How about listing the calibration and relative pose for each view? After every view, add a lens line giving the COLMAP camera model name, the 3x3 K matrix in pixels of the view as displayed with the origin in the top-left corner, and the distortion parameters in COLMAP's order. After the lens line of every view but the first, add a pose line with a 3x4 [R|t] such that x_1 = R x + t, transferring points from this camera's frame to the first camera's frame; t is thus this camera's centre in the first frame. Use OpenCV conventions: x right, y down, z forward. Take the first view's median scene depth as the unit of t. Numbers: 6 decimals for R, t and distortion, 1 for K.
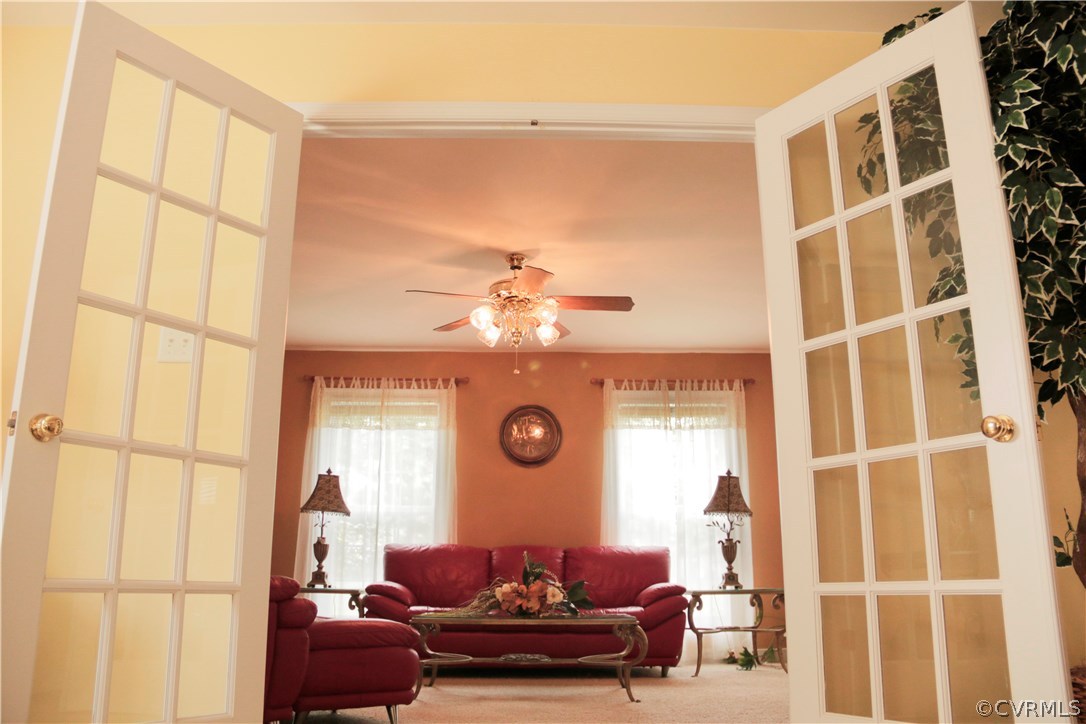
lens RADIAL K [[892.7, 0, 544.0], [0, 892.7, 360.2], [0, 0, 1]] dist [-0.178723, 0.137187]
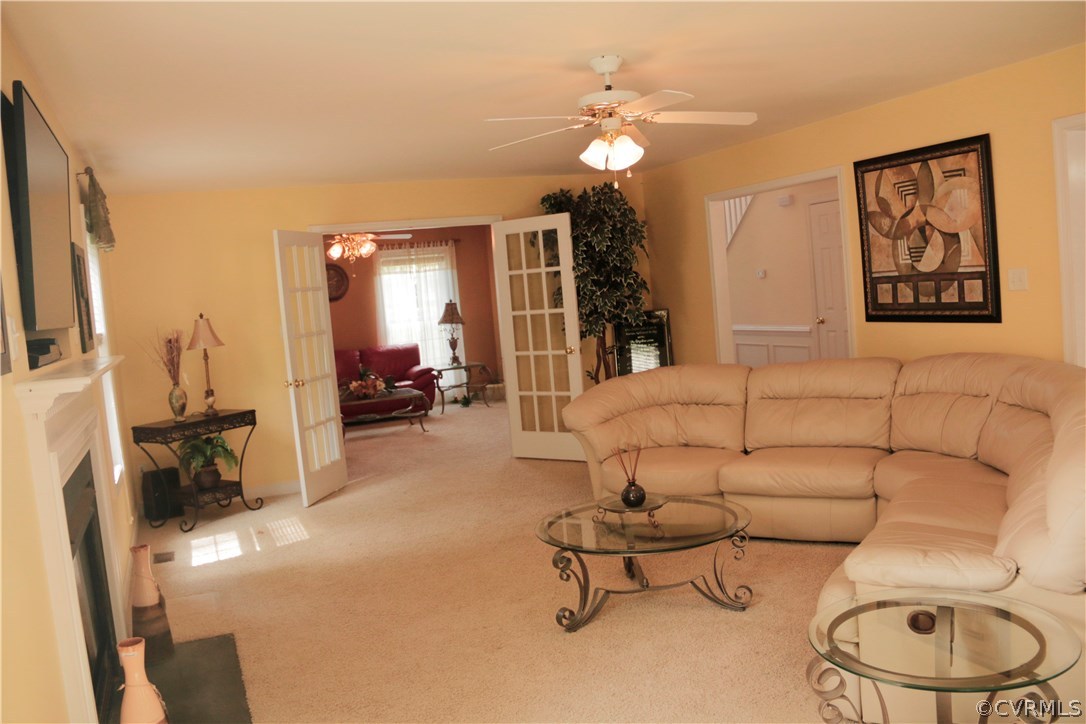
lens RADIAL K [[892.7, 0, 544.0], [0, 892.7, 360.2], [0, 0, 1]] dist [-0.178723, 0.137187]
pose [[0.925505, -0.107367, 0.363199, -0.304682], [-0.011627, 0.950469, 0.310603, -0.344392], [-0.378558, -0.291687, 0.878415, -0.737109]]
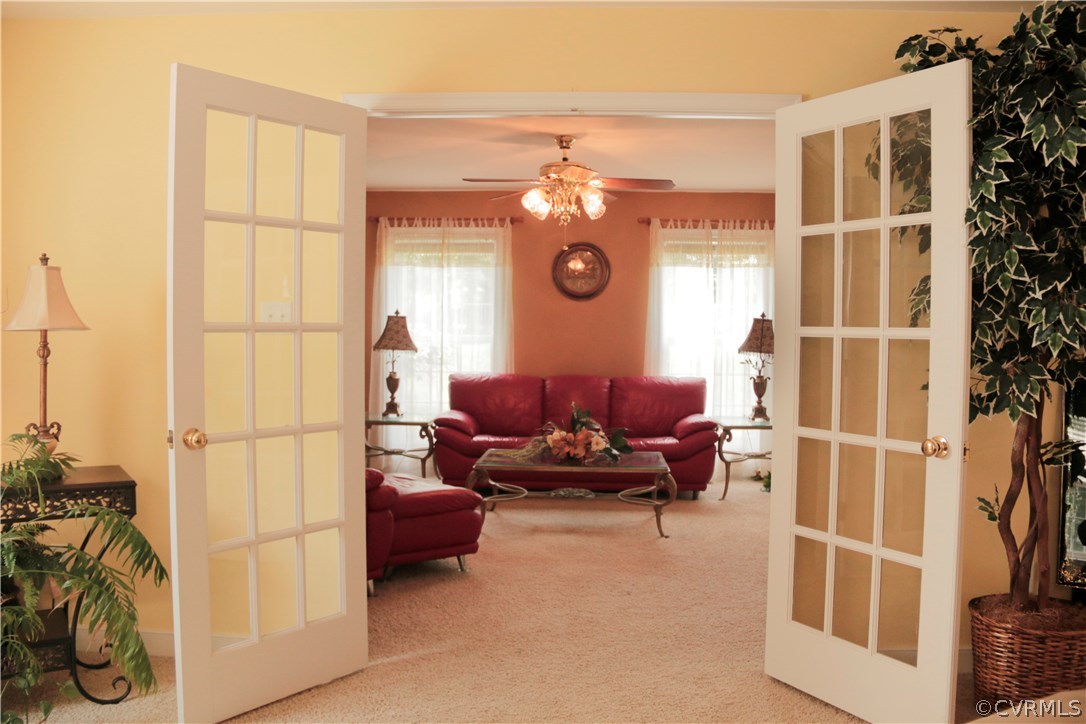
lens RADIAL K [[892.7, 0, 544.0], [0, 892.7, 360.2], [0, 0, 1]] dist [-0.178723, 0.137187]
pose [[0.997856, 0.010826, -0.064545, 0.012662], [0.007828, 0.959402, 0.281935, -0.137126], [0.064977, -0.281835, 0.957260, -0.072366]]
